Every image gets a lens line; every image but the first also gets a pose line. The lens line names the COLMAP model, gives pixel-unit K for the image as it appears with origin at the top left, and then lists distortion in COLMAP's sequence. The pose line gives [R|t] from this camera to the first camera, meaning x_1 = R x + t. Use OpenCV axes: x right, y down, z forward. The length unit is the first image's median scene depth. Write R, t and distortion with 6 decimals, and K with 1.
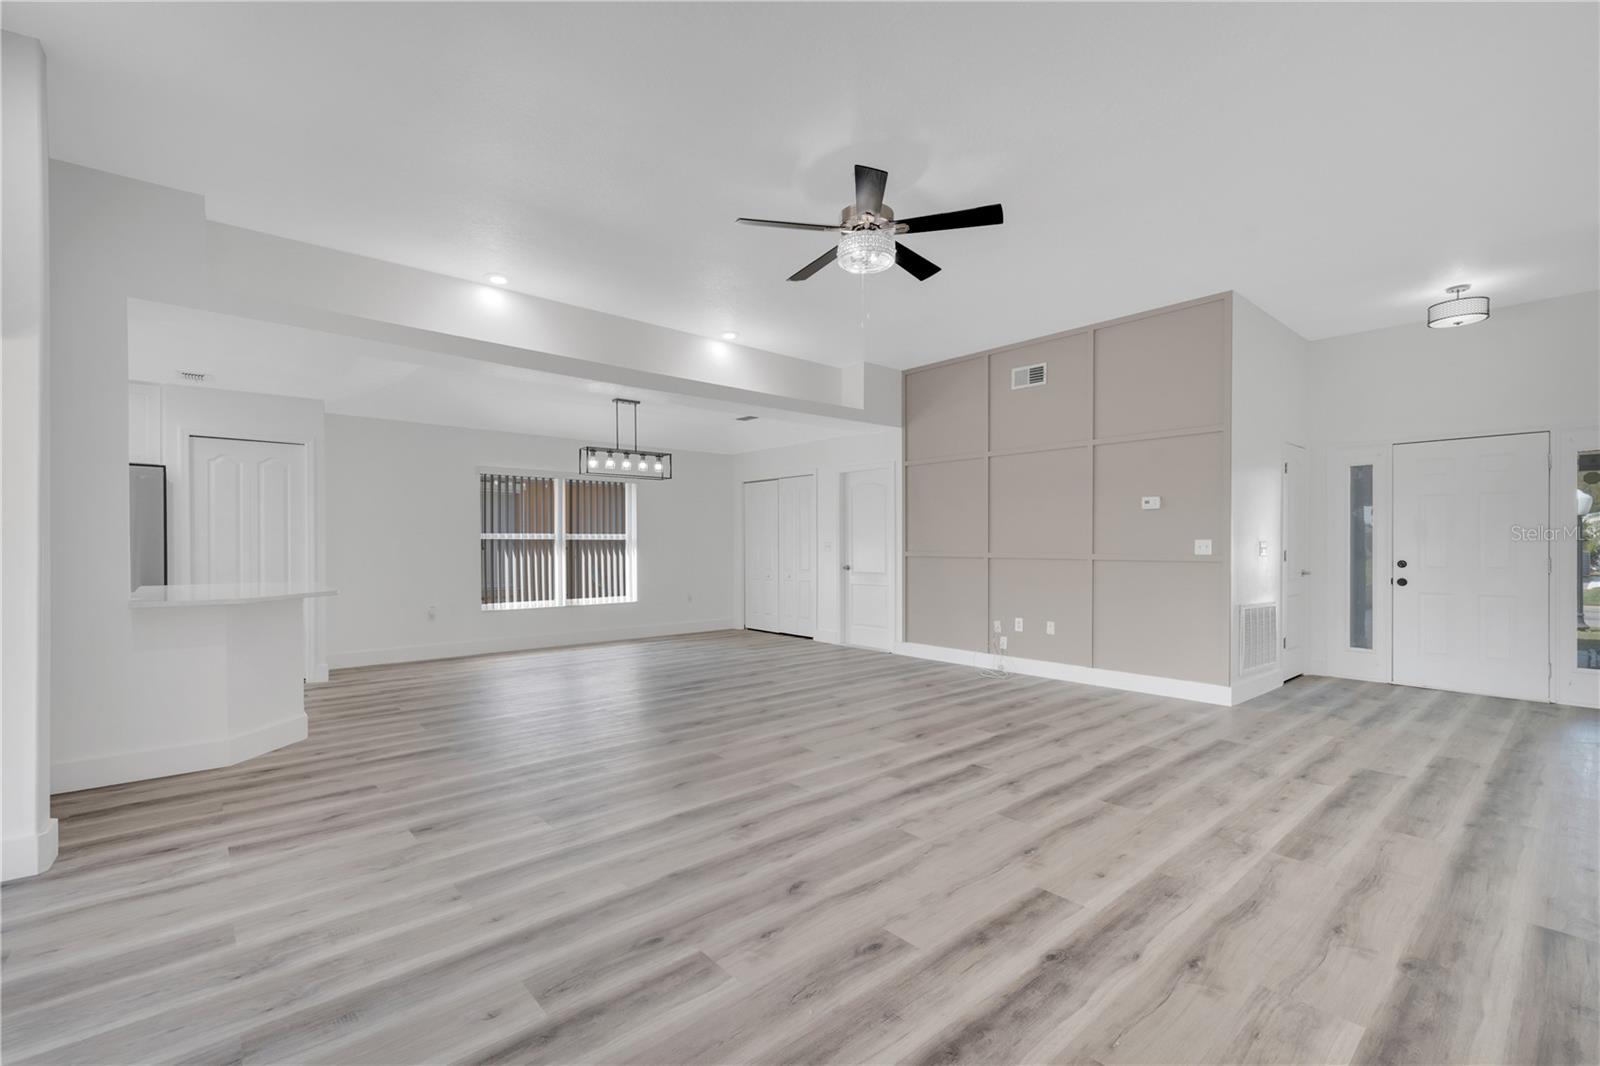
lens RADIAL K [[697.9, 0, 804.6], [0, 697.9, 545.4], [0, 0, 1]] dist [0.018317, -0.007738]
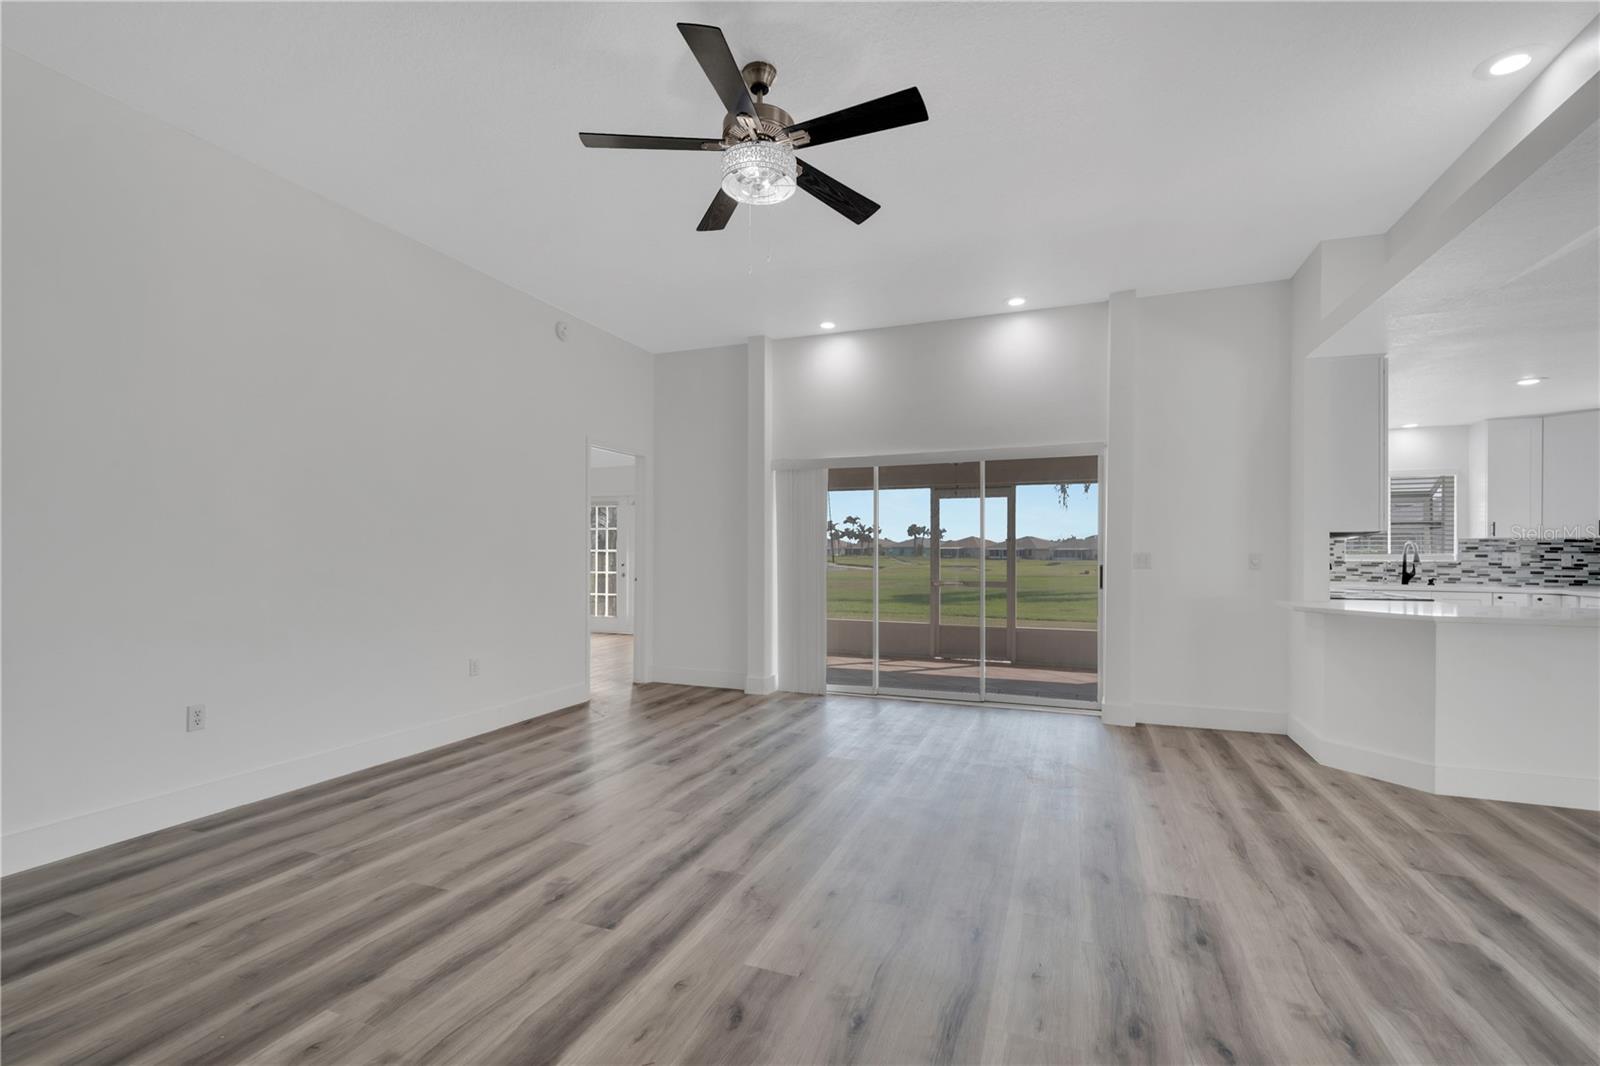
lens RADIAL K [[697.9, 0, 805.2], [0, 697.9, 552.6], [0, 0, 1]] dist [0.018317, -0.007738]
pose [[-0.886614, -0.002998, -0.462501, 0.394680], [-0.005687, 0.999974, 0.004420, -0.007536], [0.462476, 0.006549, -0.886608, 1.699617]]
